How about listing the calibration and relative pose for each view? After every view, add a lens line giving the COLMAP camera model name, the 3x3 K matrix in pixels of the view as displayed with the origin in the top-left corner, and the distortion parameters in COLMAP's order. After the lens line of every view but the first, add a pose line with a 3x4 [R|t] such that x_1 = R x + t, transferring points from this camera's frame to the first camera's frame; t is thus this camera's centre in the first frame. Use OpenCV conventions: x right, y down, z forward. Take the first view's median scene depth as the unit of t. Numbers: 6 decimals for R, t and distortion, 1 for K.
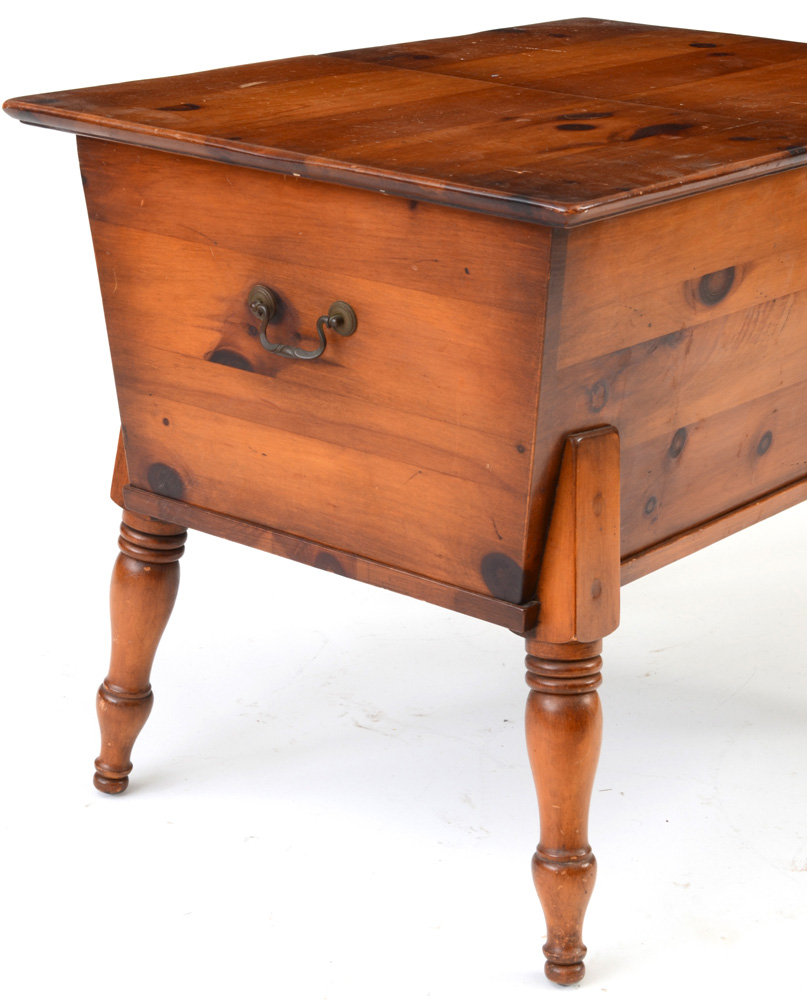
lens RADIAL K [[2436.2, 0, 383.3], [0, 2436.2, 463.0], [0, 0, 1]] dist [0.314427, 0.000000]
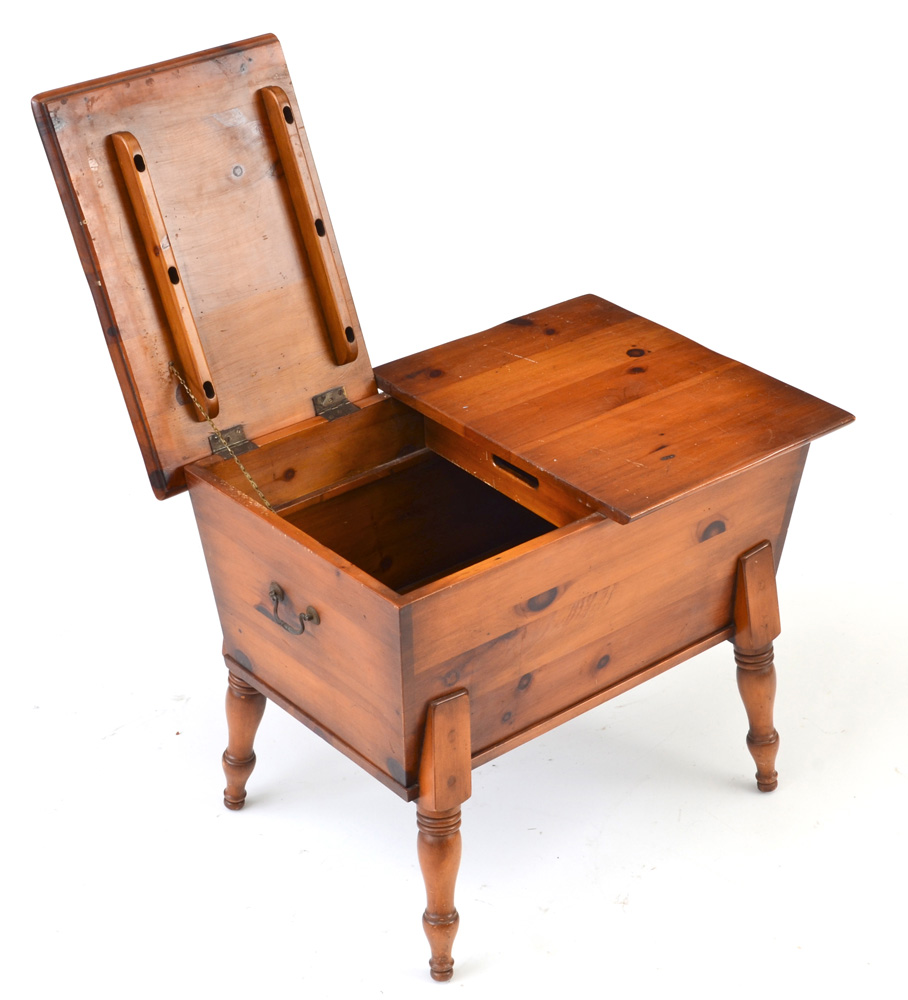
lens RADIAL K [[2215.0, 0, 527.3], [0, 2215.0, 509.8], [0, 0, 1]] dist [0.089369, 0.000000]
pose [[0.983601, 0.070835, -0.165865, 0.371126], [-0.035266, 0.977430, 0.208296, -0.445708], [0.176876, -0.199031, 0.963899, -0.442053]]
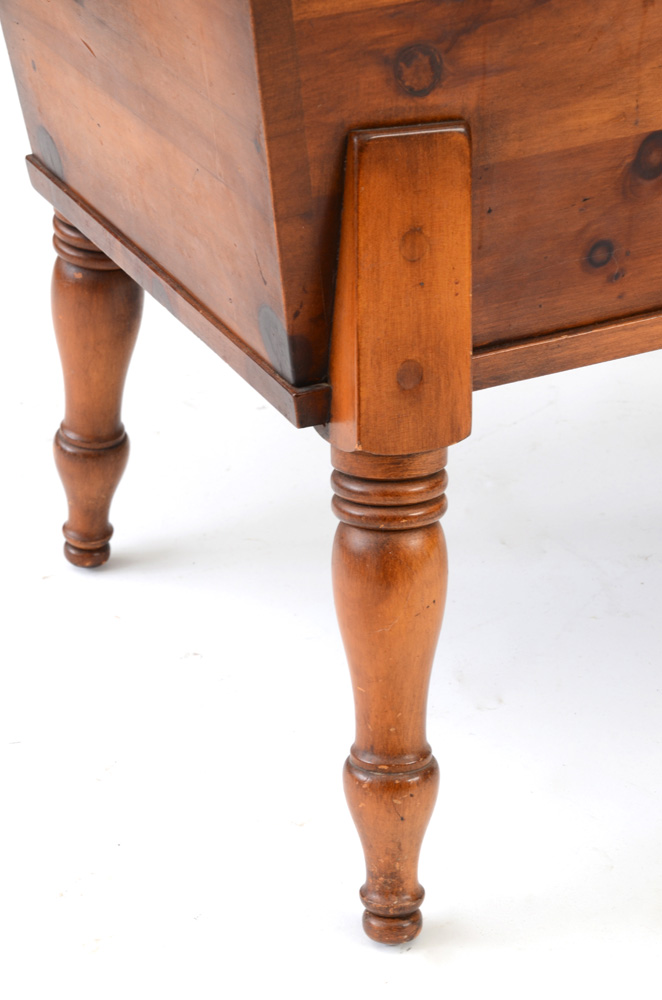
lens RADIAL K [[2751.5, 0, 335.0], [0, 2751.5, 502.0], [0, 0, 1]] dist [0.718350, 0.000000]
pose [[0.883467, 0.134946, -0.448637, 0.388013], [-0.071546, 0.985247, 0.155464, -0.026954], [0.462997, -0.105249, 0.880089, 0.329299]]
